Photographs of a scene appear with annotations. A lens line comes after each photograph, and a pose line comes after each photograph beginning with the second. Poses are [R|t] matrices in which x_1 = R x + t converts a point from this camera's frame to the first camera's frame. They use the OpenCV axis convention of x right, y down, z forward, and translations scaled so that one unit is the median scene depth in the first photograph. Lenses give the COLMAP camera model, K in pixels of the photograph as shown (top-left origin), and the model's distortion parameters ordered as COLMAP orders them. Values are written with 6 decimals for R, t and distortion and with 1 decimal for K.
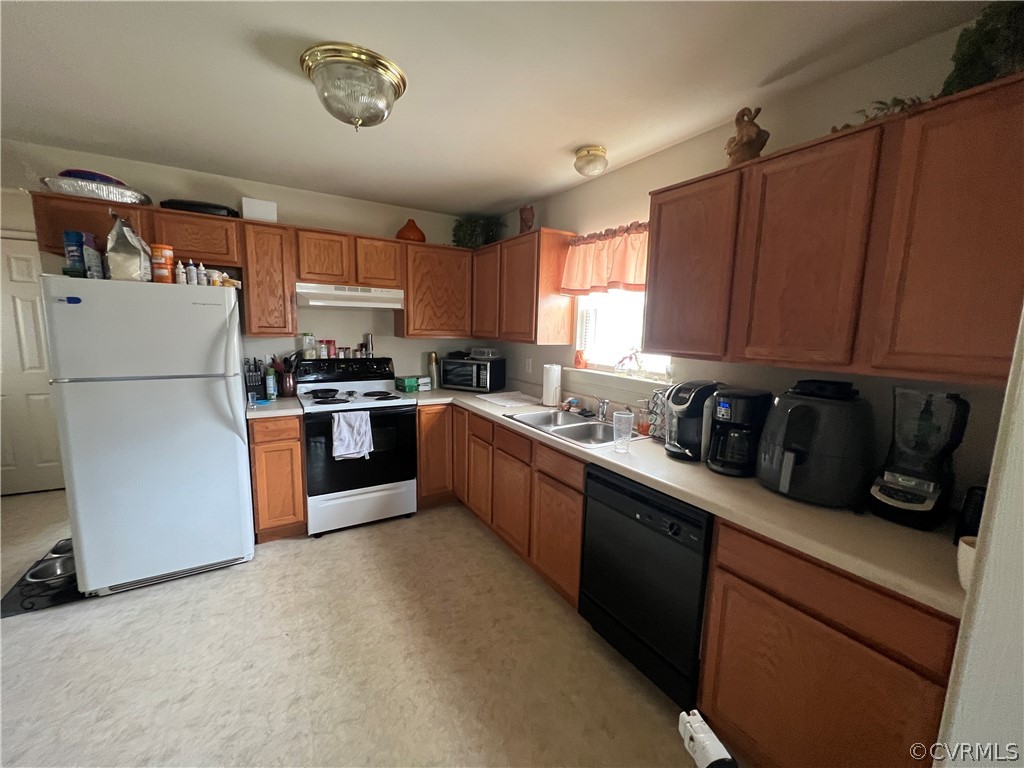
lens RADIAL K [[410.6, 0, 512.1], [0, 410.6, 382.9], [0, 0, 1]] dist [0.000484, 0.000101]
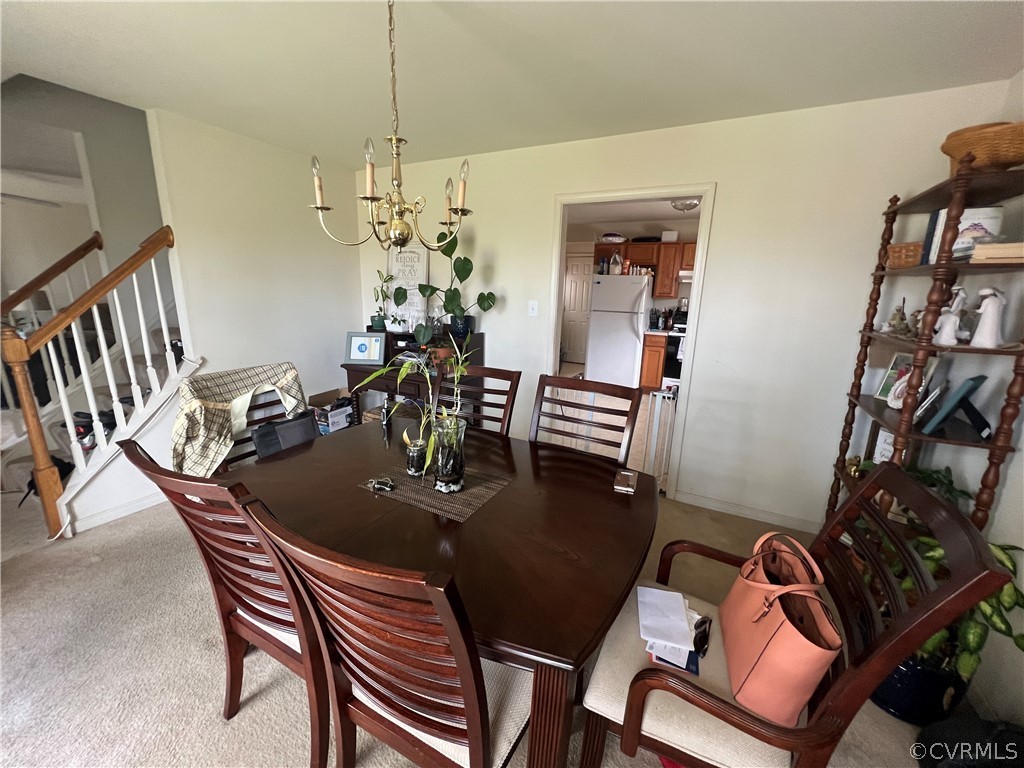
lens RADIAL K [[410.6, 0, 512.1], [0, 410.6, 382.9], [0, 0, 1]] dist [0.000484, 0.000101]
pose [[0.512162, 0.185009, -0.838726, 0.847782], [-0.131976, 0.981879, 0.135996, 0.128024], [0.848688, 0.041040, 0.527298, -0.729450]]
